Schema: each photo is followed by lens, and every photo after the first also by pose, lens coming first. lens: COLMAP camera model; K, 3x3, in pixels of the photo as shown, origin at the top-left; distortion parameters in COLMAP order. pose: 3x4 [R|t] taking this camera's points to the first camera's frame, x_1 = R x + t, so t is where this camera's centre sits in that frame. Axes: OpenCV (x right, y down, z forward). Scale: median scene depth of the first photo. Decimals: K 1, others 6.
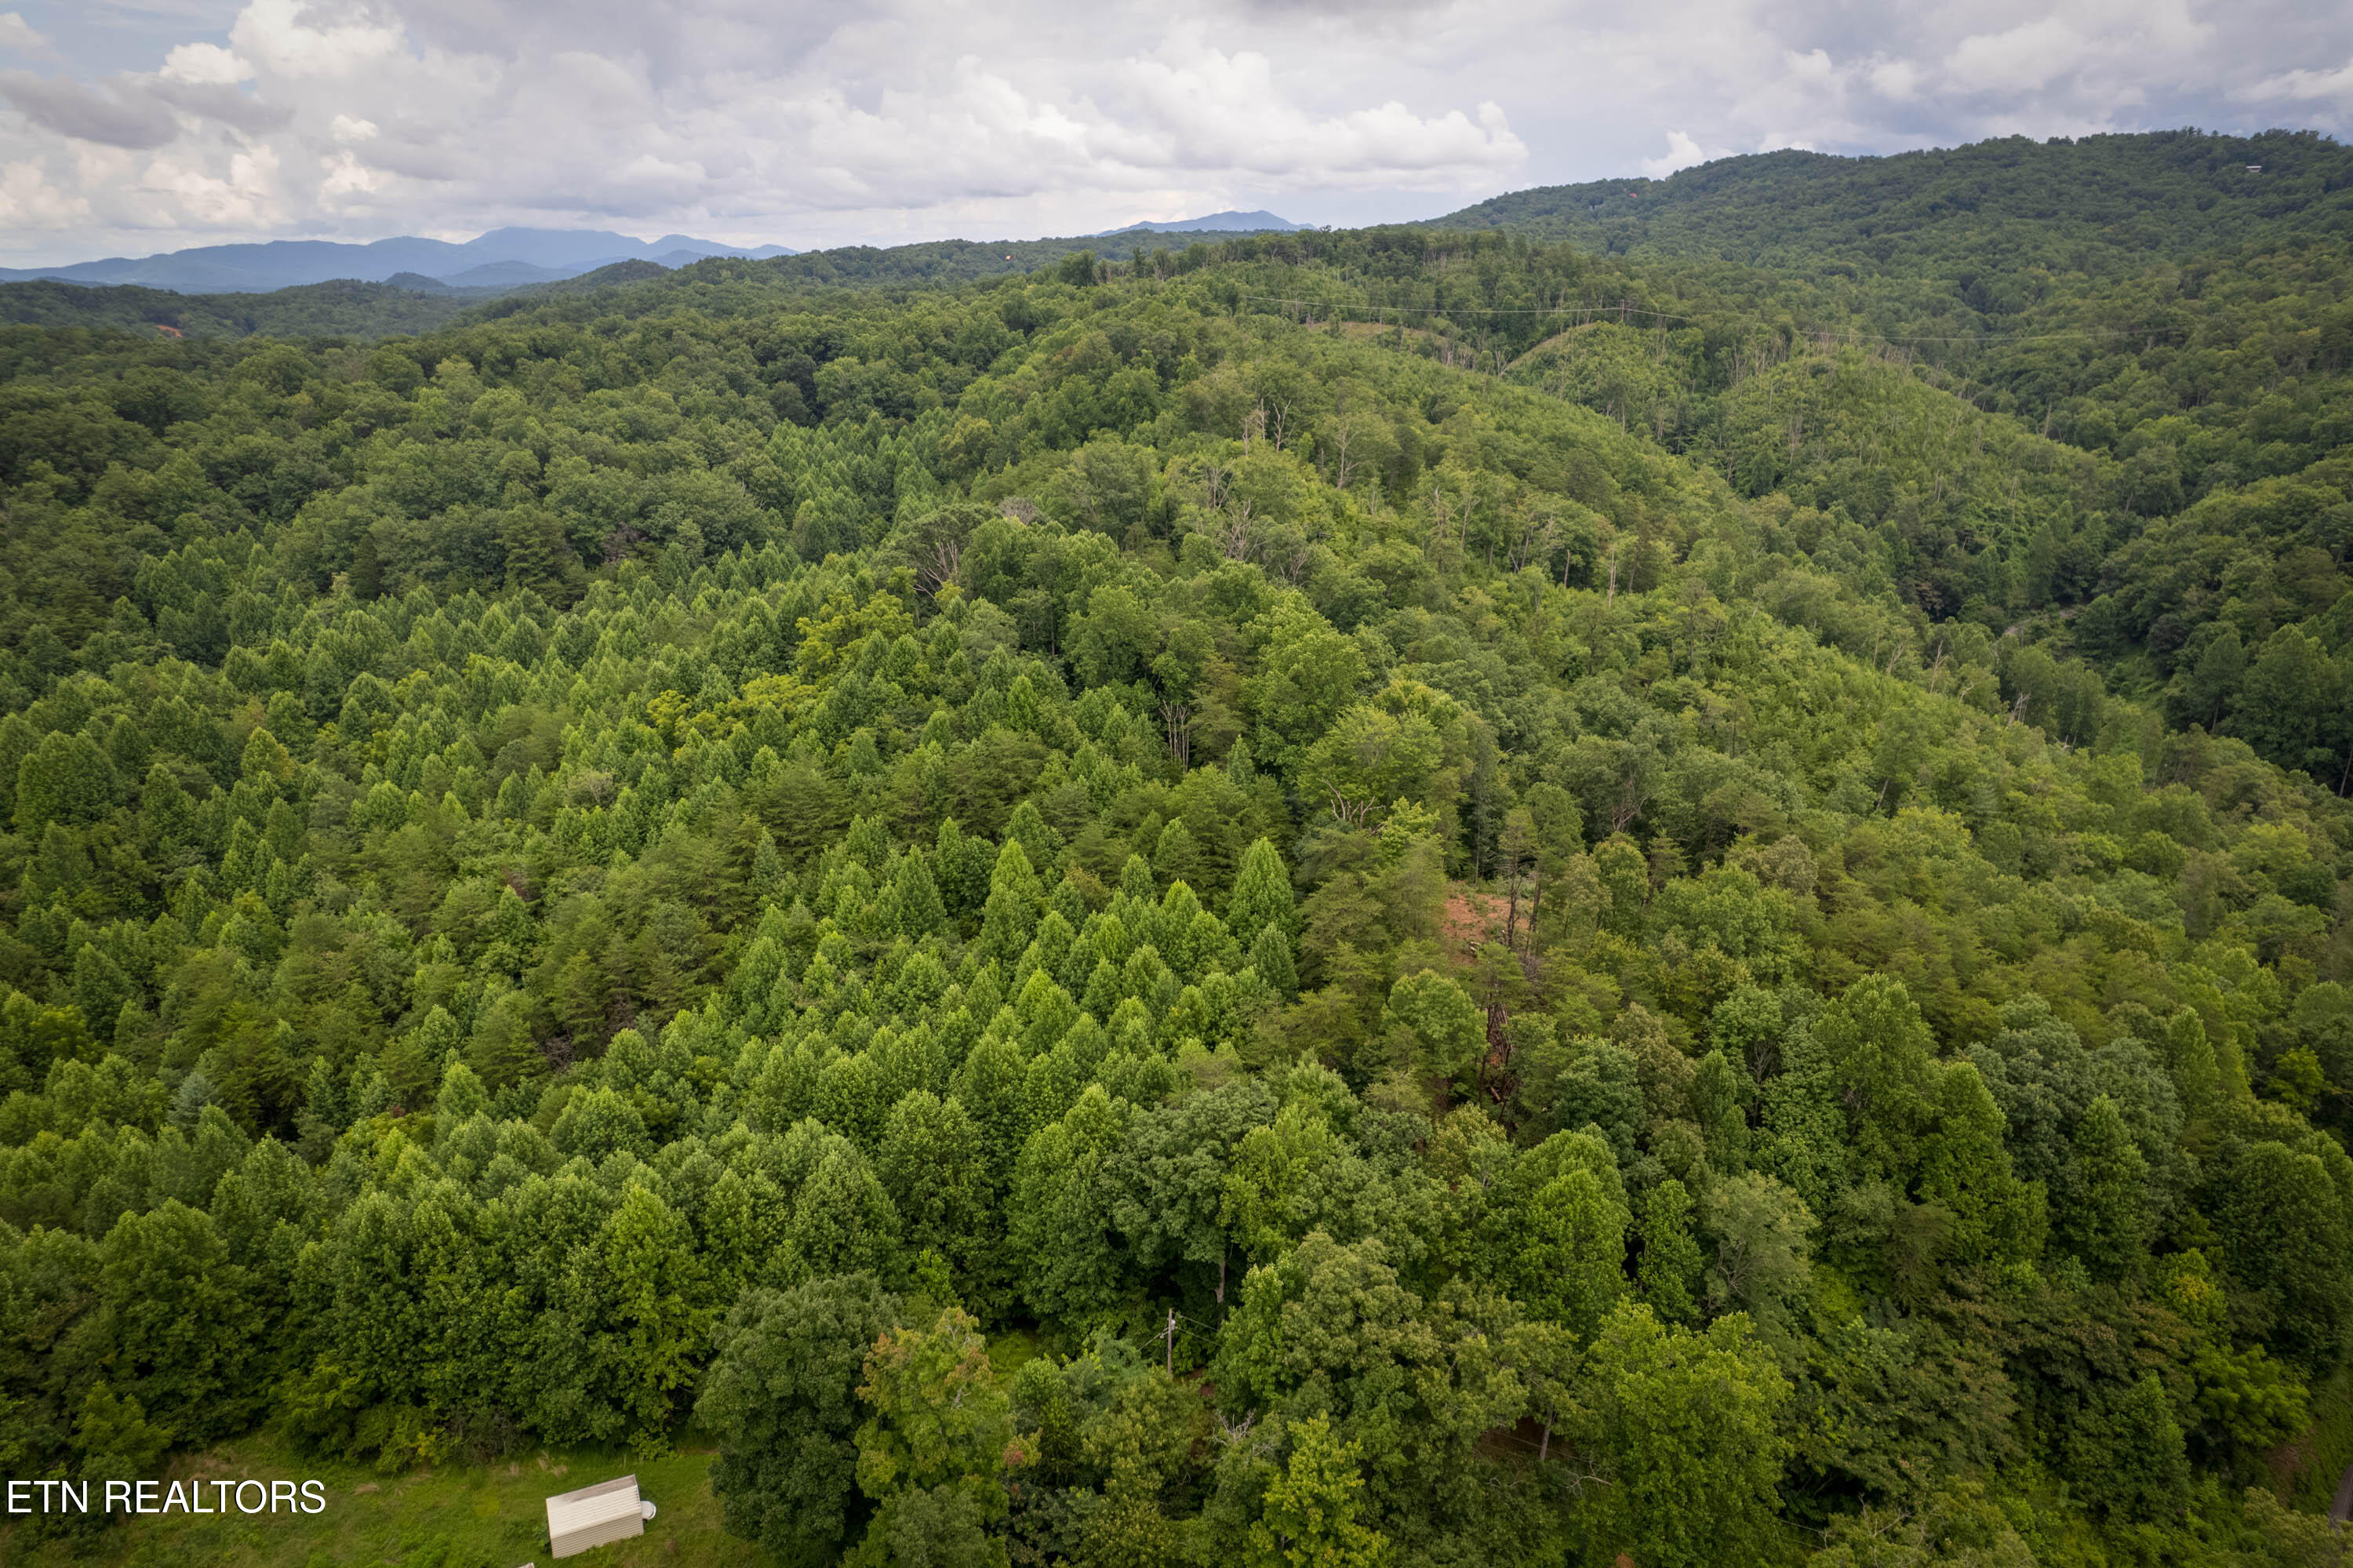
lens RADIAL K [[1508.5, 0, 1180.9], [0, 1508.5, 802.3], [0, 0, 1]] dist [-0.082374, 0.074874]
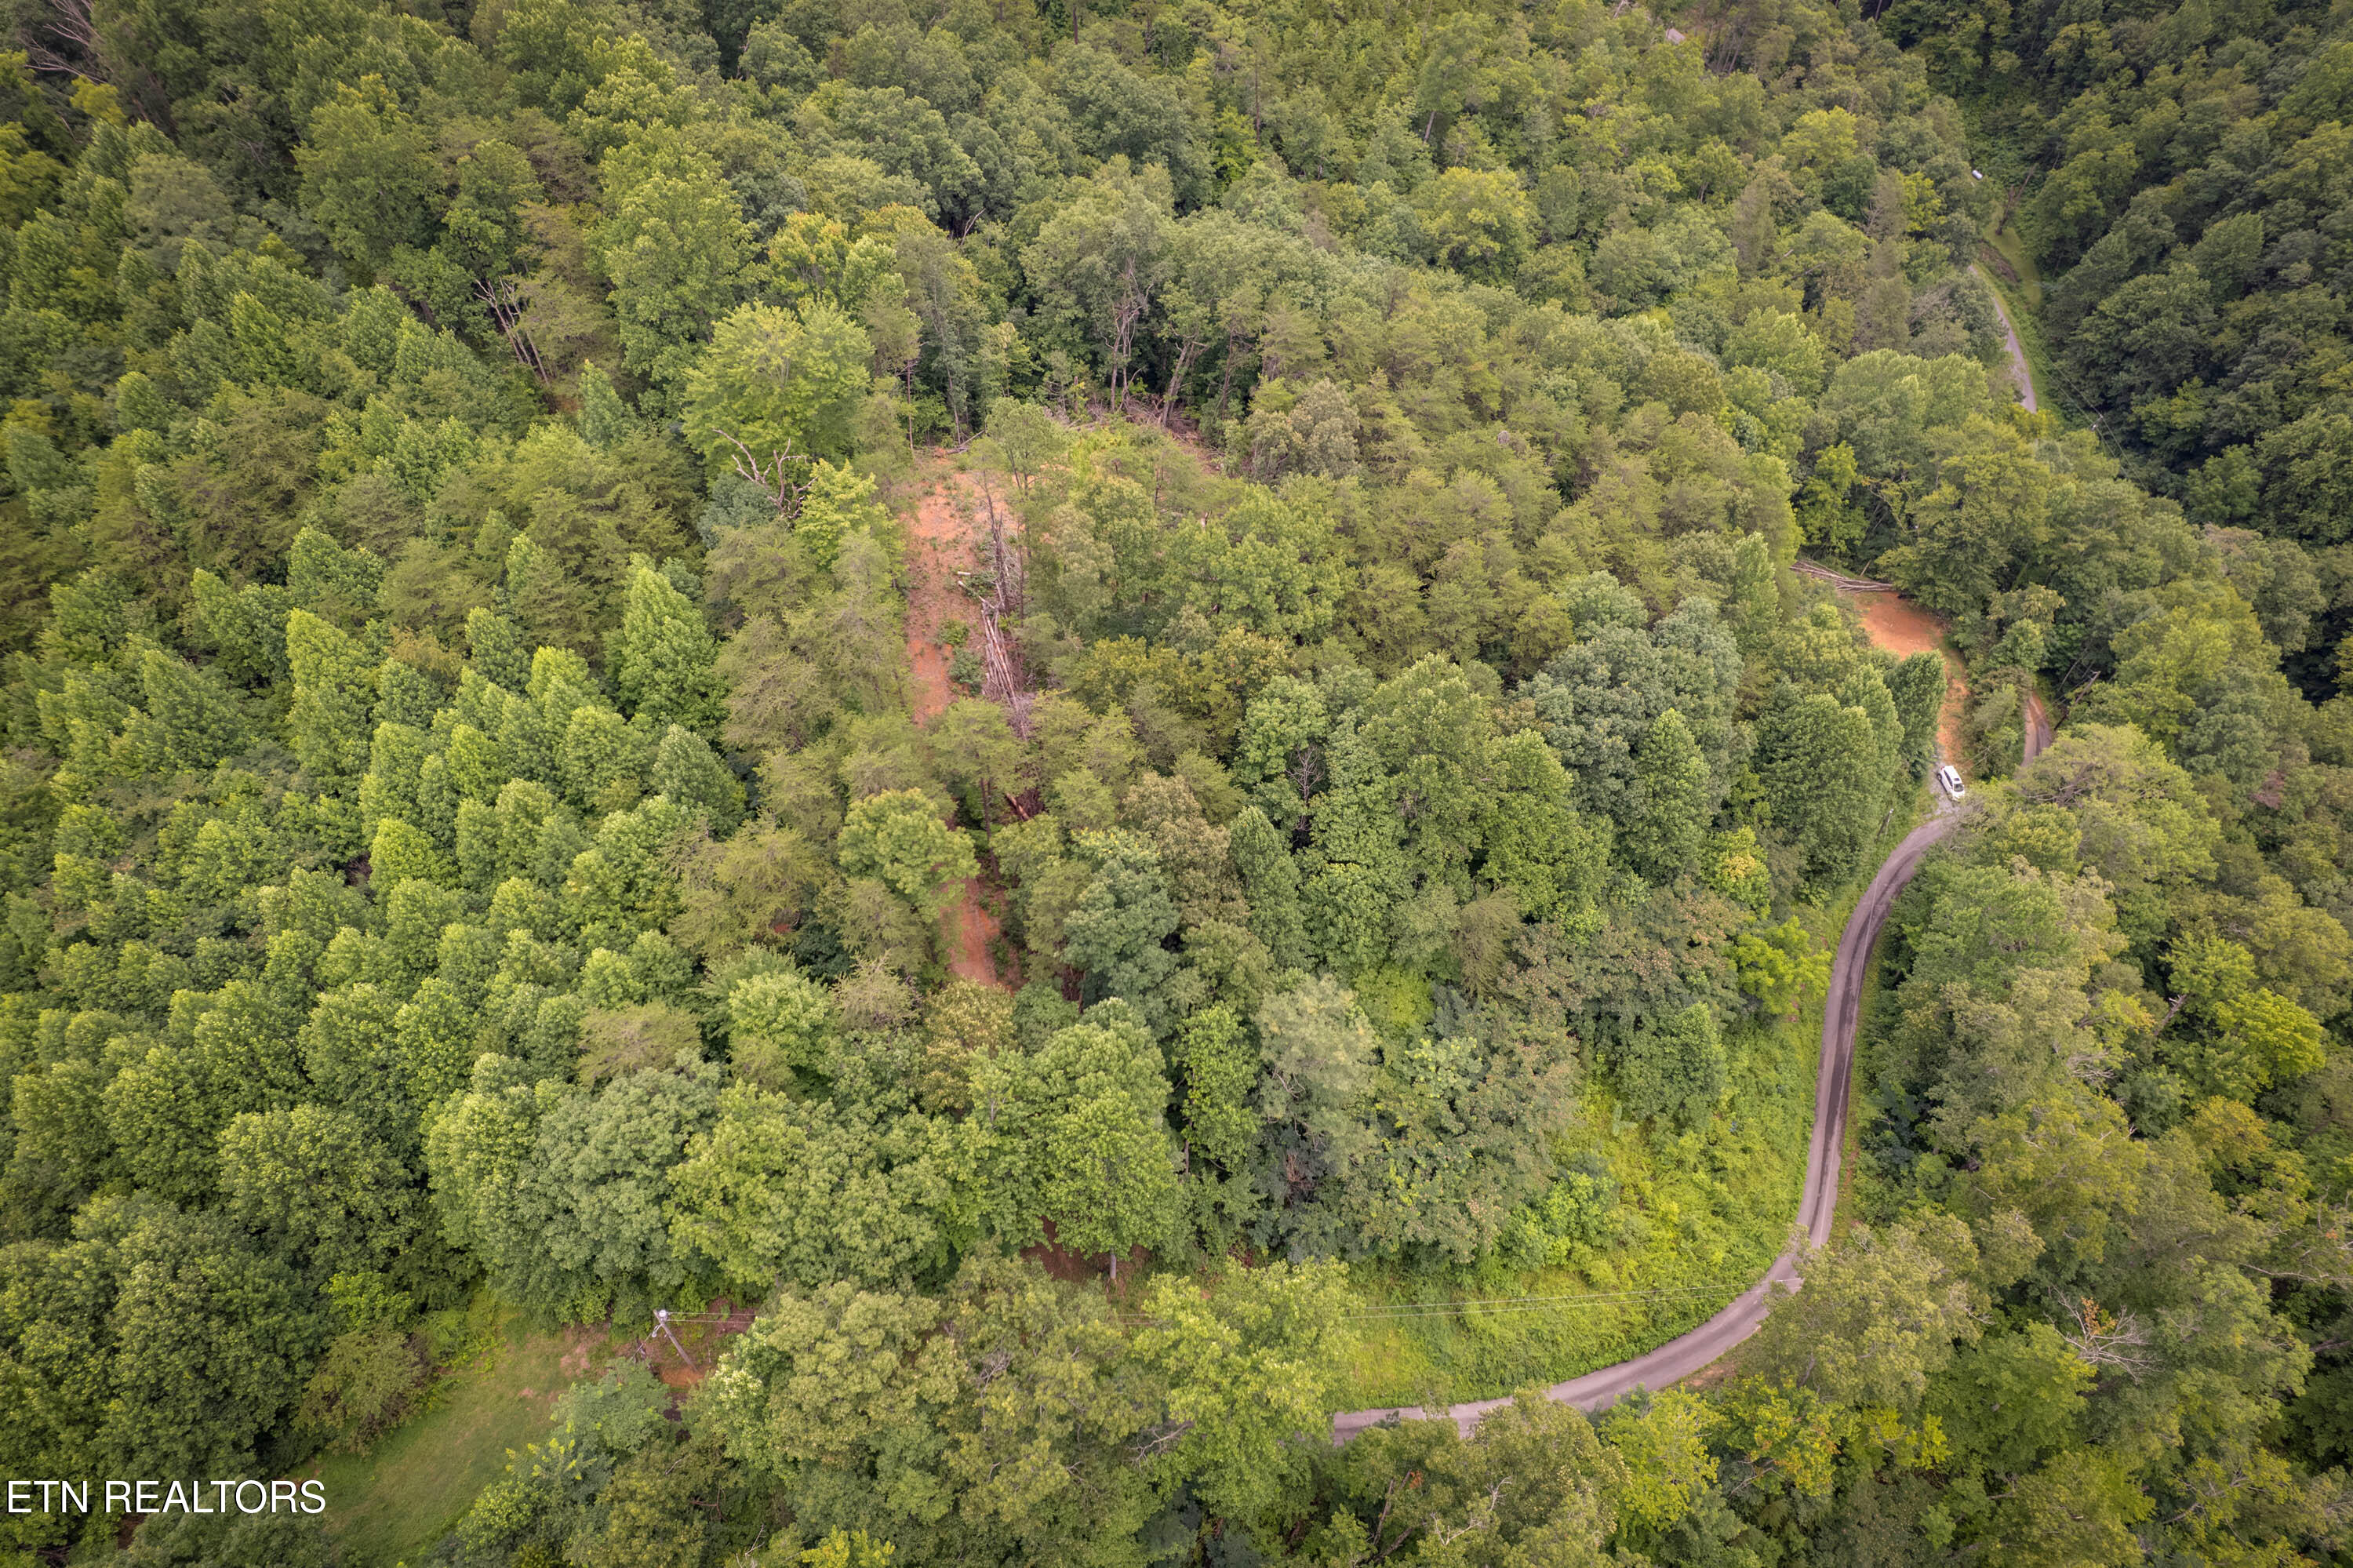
lens RADIAL K [[1512.0, 0, 1182.8], [0, 1512.0, 800.5], [0, 0, 1]] dist [-0.092136, 0.091211]
pose [[0.949475, -0.241328, 0.200644, 0.088467], [0.110320, 0.855153, 0.506501, -0.146922], [-0.293814, -0.458775, 0.838570, 0.178273]]
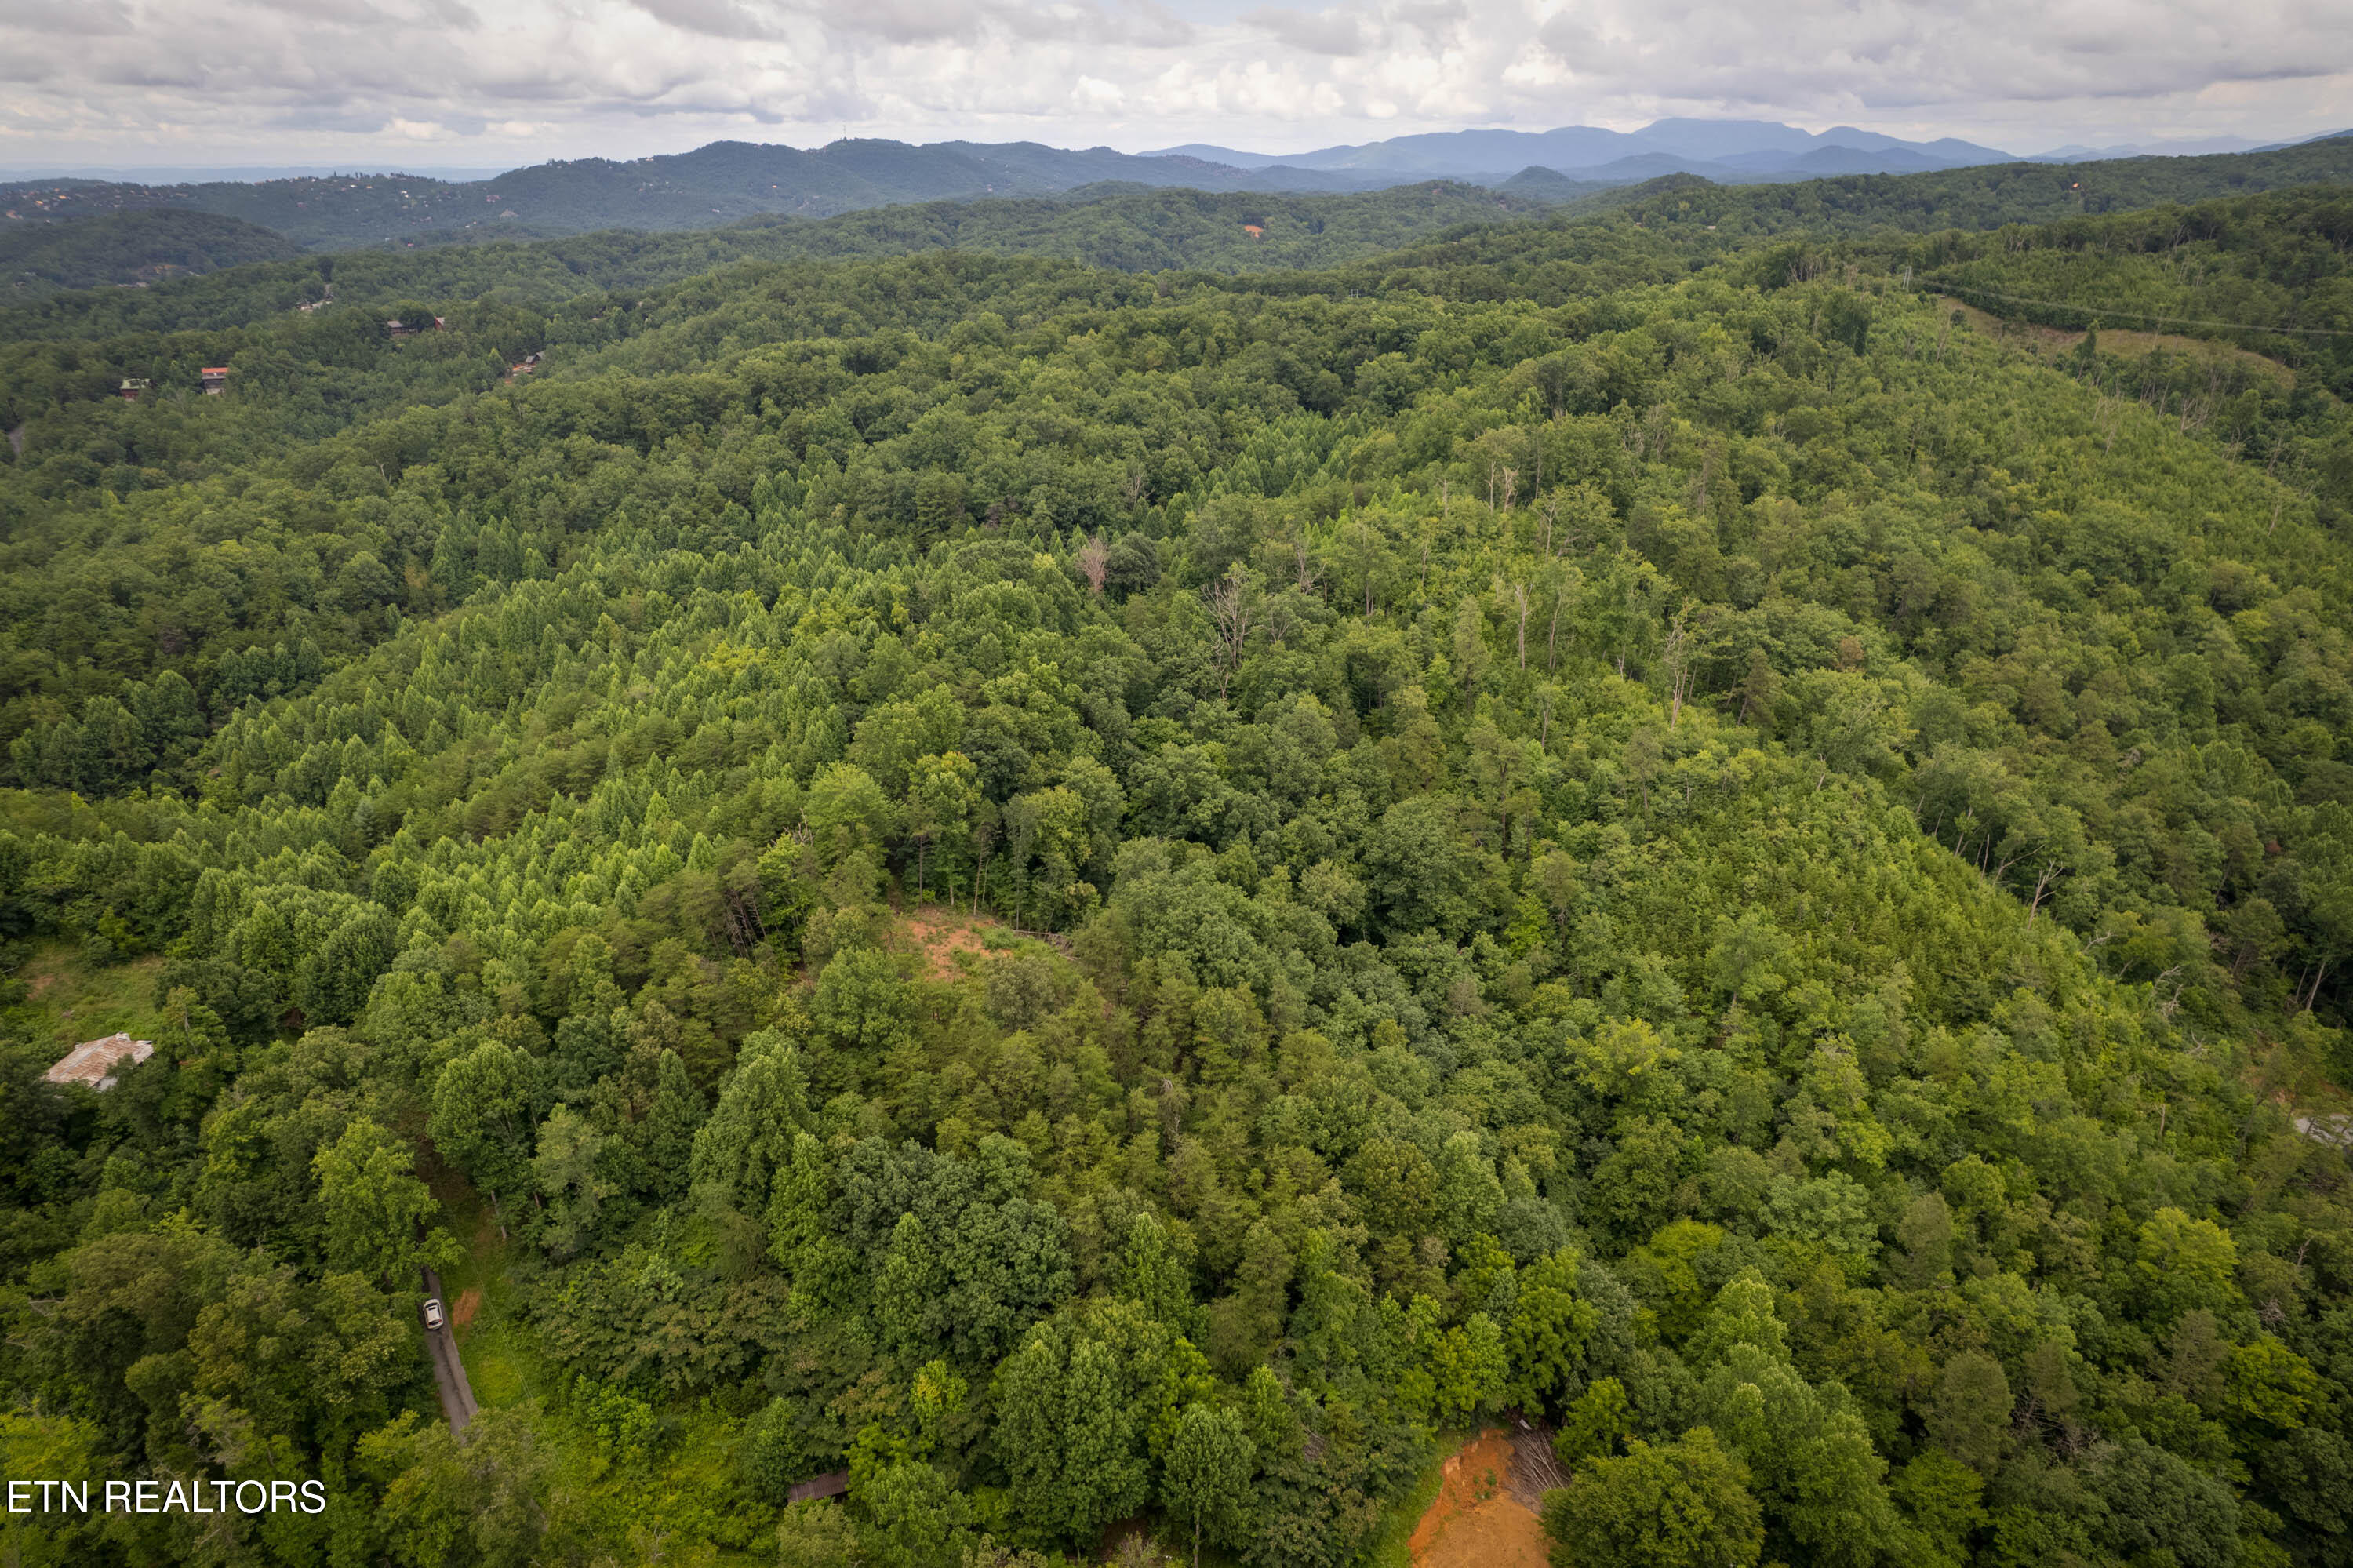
lens RADIAL K [[1512.2, 0, 1182.2], [0, 1512.2, 796.0], [0, 0, 1]] dist [-0.081257, 0.077391]
pose [[0.762072, 0.257635, -0.594029, 0.865226], [-0.220603, 0.965851, 0.135889, -0.213368], [0.608753, 0.027488, 0.792883, 0.078139]]
